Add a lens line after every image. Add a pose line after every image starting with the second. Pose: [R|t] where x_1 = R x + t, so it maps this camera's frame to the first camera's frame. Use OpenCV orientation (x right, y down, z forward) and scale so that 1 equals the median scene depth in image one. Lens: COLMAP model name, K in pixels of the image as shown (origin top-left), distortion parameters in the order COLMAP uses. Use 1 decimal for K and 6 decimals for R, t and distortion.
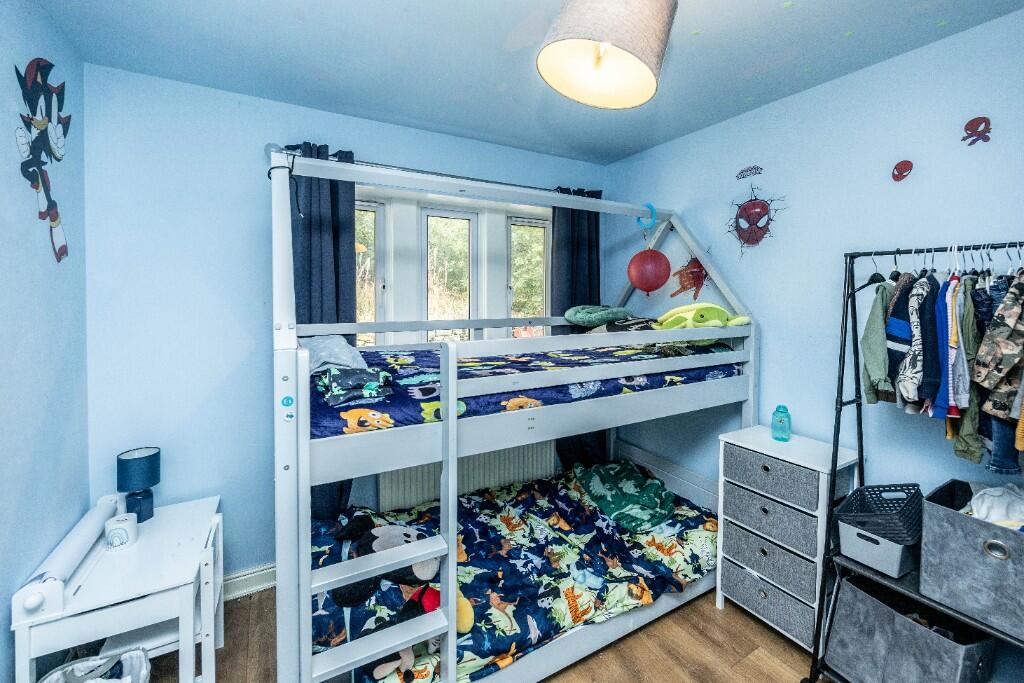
lens RADIAL K [[415.7, 0, 509.2], [0, 415.7, 291.1], [0, 0, 1]] dist [0.001418, 0.000427]
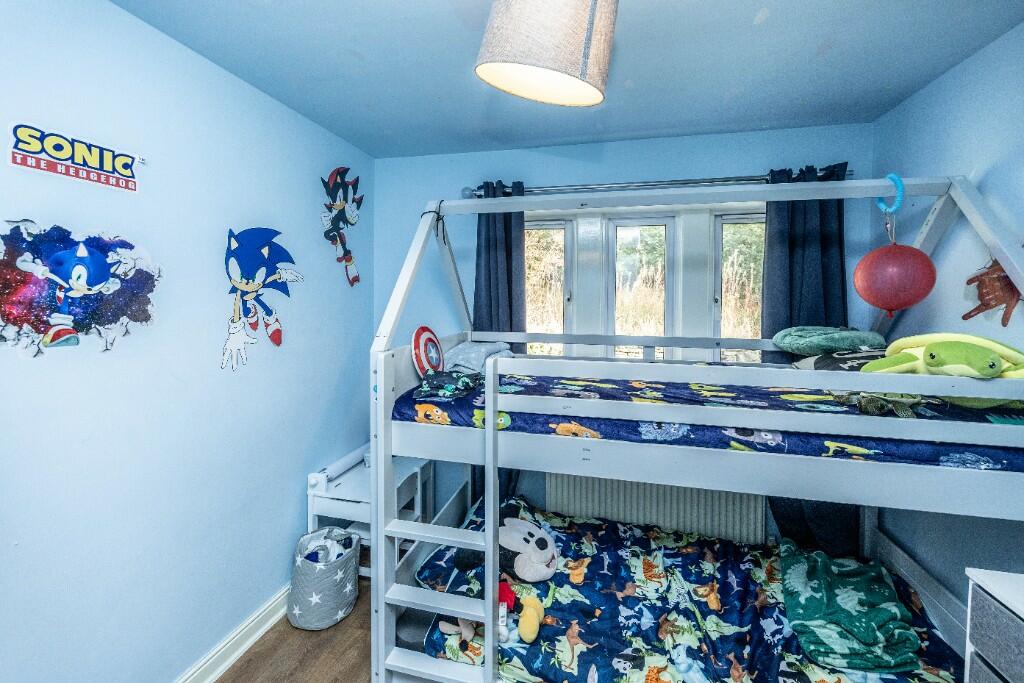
lens RADIAL K [[425.9, 0, 512.1], [0, 425.9, 293.9], [0, 0, 1]] dist [0.000639, 0.000404]
pose [[0.739835, -0.002994, -0.672781, 0.422953], [-0.001303, 0.999982, -0.005883, -0.024114], [0.672787, 0.005229, 0.739818, 0.140156]]
